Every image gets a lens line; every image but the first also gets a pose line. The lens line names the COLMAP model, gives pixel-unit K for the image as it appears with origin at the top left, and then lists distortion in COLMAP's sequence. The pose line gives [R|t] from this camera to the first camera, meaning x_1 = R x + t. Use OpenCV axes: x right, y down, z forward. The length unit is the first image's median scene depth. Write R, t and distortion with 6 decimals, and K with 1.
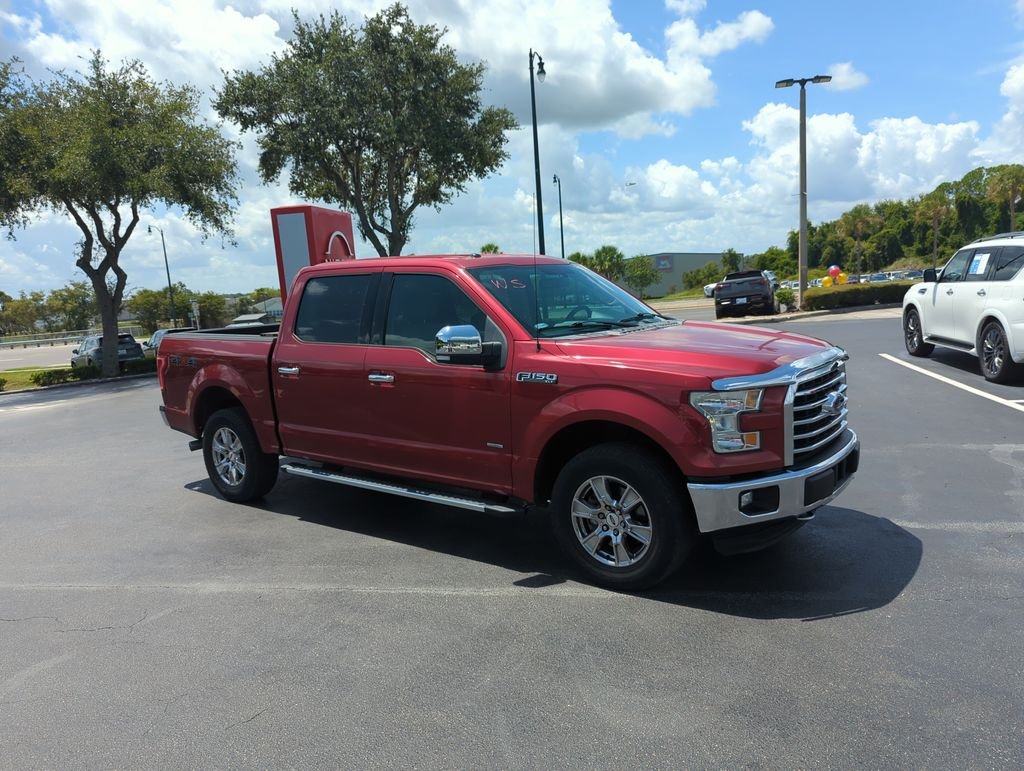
lens RADIAL K [[727.5, 0, 524.8], [0, 727.5, 397.9], [0, 0, 1]] dist [0.044723, -0.037000]
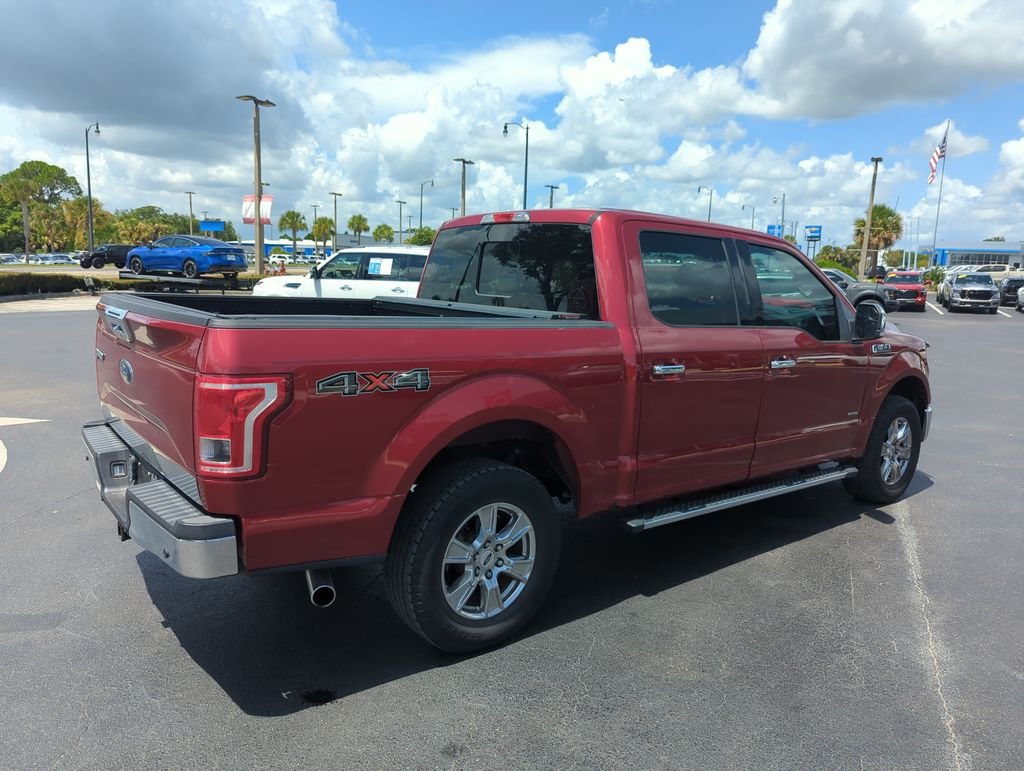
lens RADIAL K [[727.5, 0, 500.1], [0, 727.5, 388.0], [0, 0, 1]] dist [0.044723, -0.037000]
pose [[0.255733, -0.089187, 0.962625, -0.223775], [0.099135, 0.992906, 0.065656, -0.017762], [-0.961651, 0.078639, 0.262760, 0.219502]]
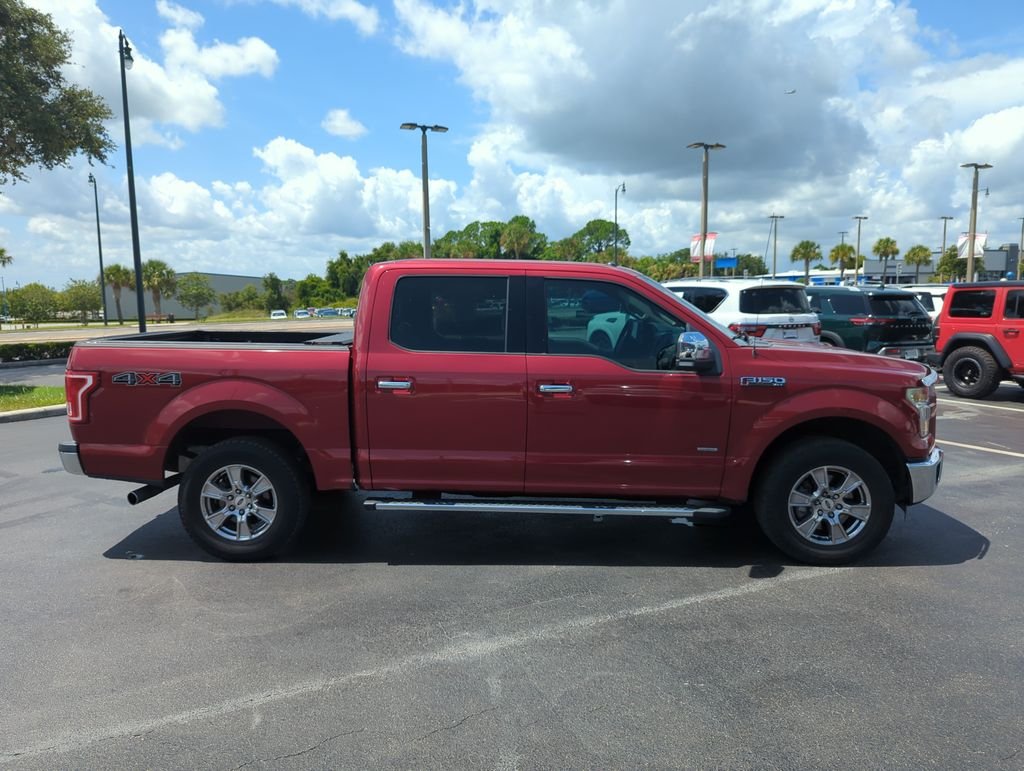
lens RADIAL K [[727.5, 0, 501.0], [0, 727.5, 389.5], [0, 0, 1]] dist [0.044723, -0.037000]
pose [[0.822155, -0.022004, 0.568839, -0.156608], [0.047832, 0.998389, -0.030512, -0.000240], [-0.567251, 0.052294, 0.821883, 0.055720]]
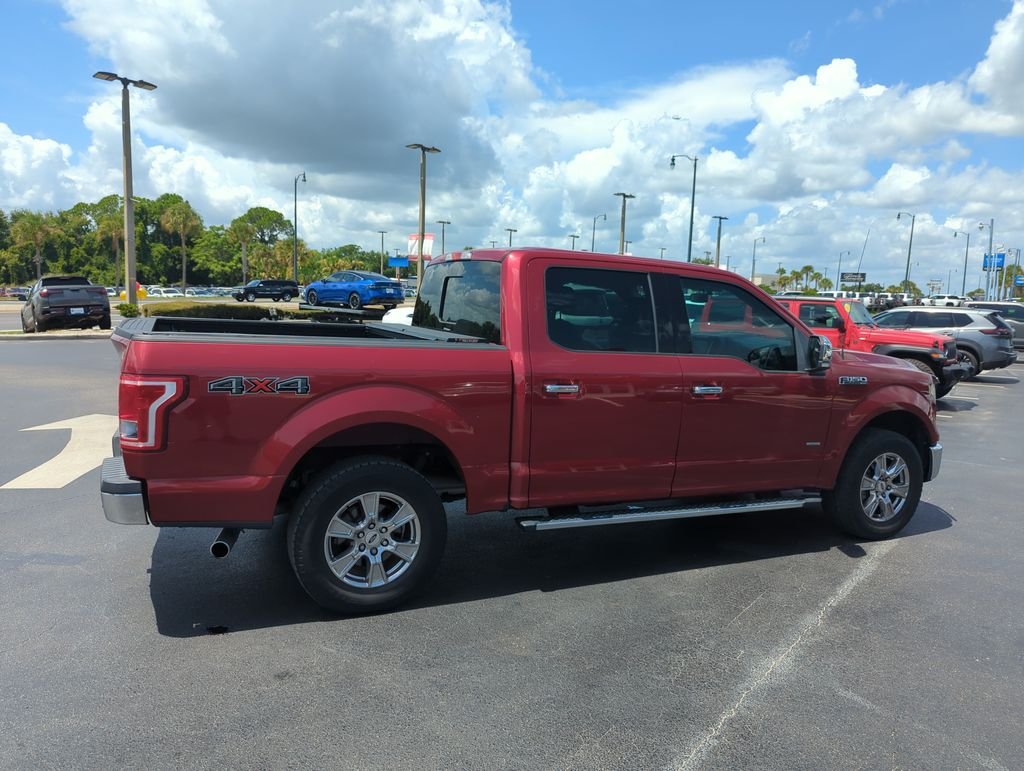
lens RADIAL K [[727.5, 0, 499.6], [0, 727.5, 389.6], [0, 0, 1]] dist [0.044723, -0.037000]
pose [[0.480222, -0.036990, 0.876367, -0.225174], [0.069679, 0.997562, 0.003924, -0.009871], [-0.874375, 0.059180, 0.481629, 0.157542]]
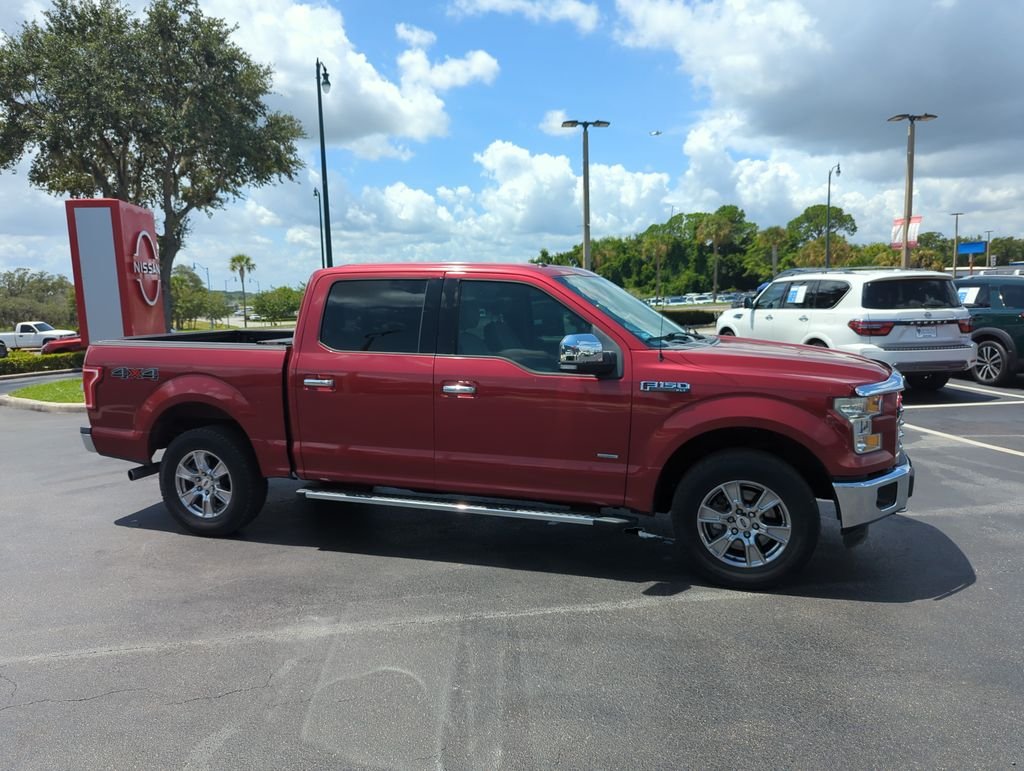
lens RADIAL K [[727.5, 0, 500.8], [0, 727.5, 390.8], [0, 0, 1]] dist [0.044723, -0.037000]
pose [[0.948793, -0.005621, 0.315849, -0.088494], [0.016756, 0.999330, -0.032551, 0.001215], [-0.315454, 0.036177, 0.948251, 0.018658]]
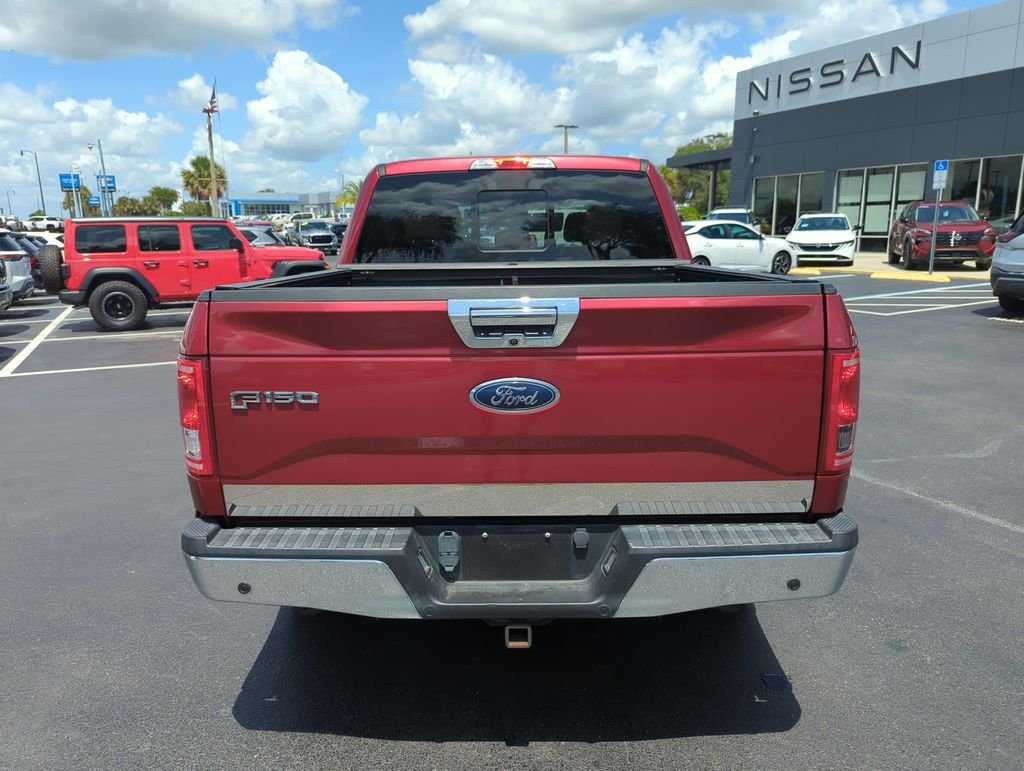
lens RADIAL K [[727.5, 0, 505.0], [0, 727.5, 391.2], [0, 0, 1]] dist [0.044723, -0.037000]
pose [[-0.588071, -0.109987, 0.801296, -0.183475], [0.172443, 0.950882, 0.257075, -0.039992], [-0.790213, 0.289356, -0.540219, 0.356510]]
